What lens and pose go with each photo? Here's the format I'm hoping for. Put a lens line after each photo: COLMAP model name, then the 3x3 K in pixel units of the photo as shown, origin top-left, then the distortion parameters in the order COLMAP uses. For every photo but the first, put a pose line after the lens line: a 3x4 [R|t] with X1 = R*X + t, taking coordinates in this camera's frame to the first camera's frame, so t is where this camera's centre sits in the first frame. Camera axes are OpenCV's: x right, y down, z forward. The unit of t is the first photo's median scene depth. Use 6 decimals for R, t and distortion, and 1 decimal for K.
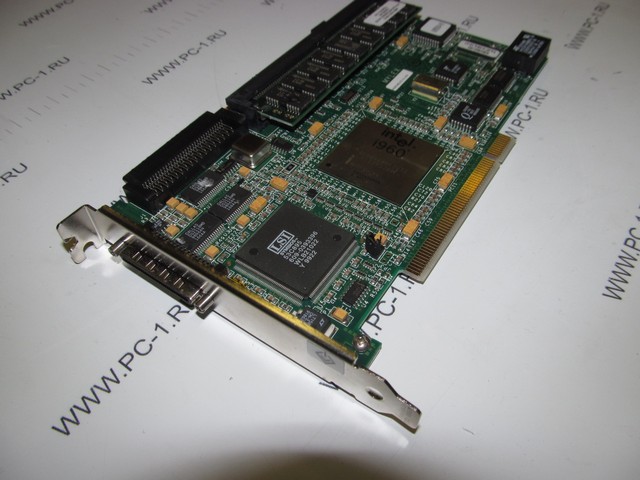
lens RADIAL K [[522.7, 0, 320.0], [0, 522.7, 240.0], [0, 0, 1]] dist [-0.052568, 0.001695]
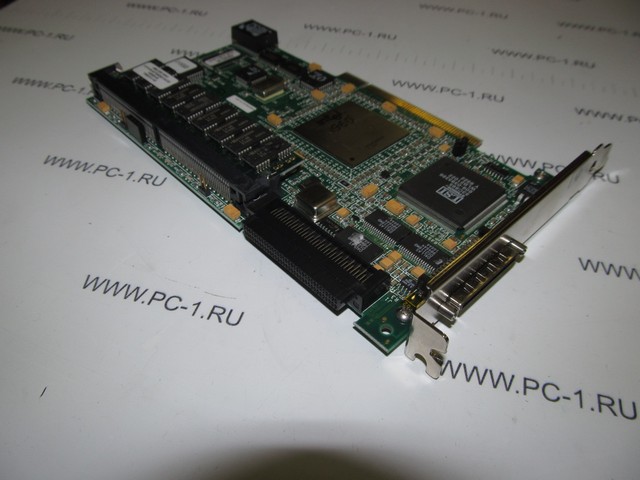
lens RADIAL K [[522.7, 0, 320.0], [0, 522.7, 240.0], [0, 0, 1]] dist [-0.052568, 0.001695]
pose [[0.217056, -0.672020, 0.708008, -0.823930], [0.746499, 0.581620, 0.323200, -0.422450], [-0.628988, 0.458375, 0.627907, 0.440511]]
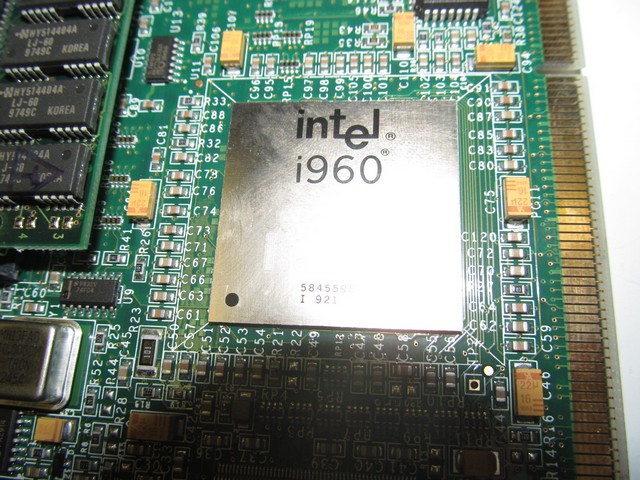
lens RADIAL K [[522.7, 0, 320.0], [0, 522.7, 240.0], [0, 0, 1]] dist [-0.052568, 0.001695]
pose [[0.853057, -0.515080, 0.083579, 0.060430], [0.457644, 0.815444, 0.354420, -0.275761], [-0.250709, -0.264091, 0.931344, 0.618637]]
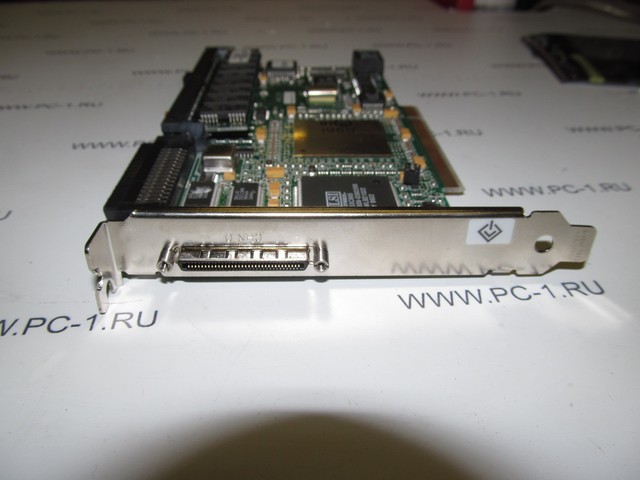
lens RADIAL K [[522.7, 0, 320.0], [0, 522.7, 240.0], [0, 0, 1]] dist [-0.052568, 0.001695]
pose [[0.805191, -0.292851, 0.515660, -0.493401], [0.434798, 0.882853, -0.177542, 0.184058], [-0.403259, 0.367164, 0.838196, 0.226325]]
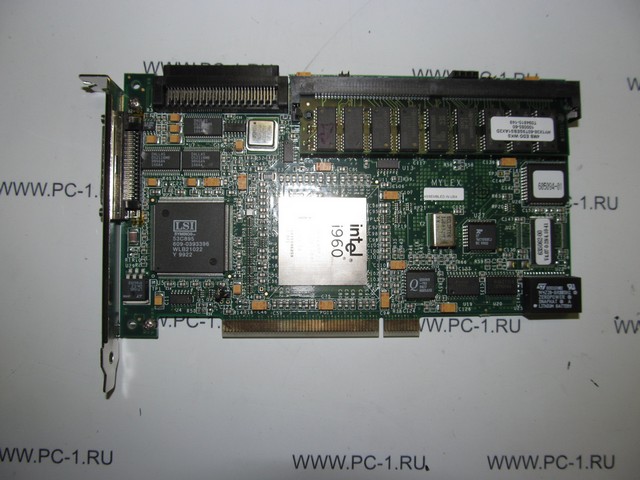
lens RADIAL K [[522.7, 0, 320.0], [0, 522.7, 240.0], [0, 0, 1]] dist [-0.052568, 0.001695]
pose [[0.561568, 0.827411, 0.005629, 0.105063], [-0.673717, 0.453284, 0.583643, -0.767697], [0.480361, -0.331548, 0.811991, 0.121589]]
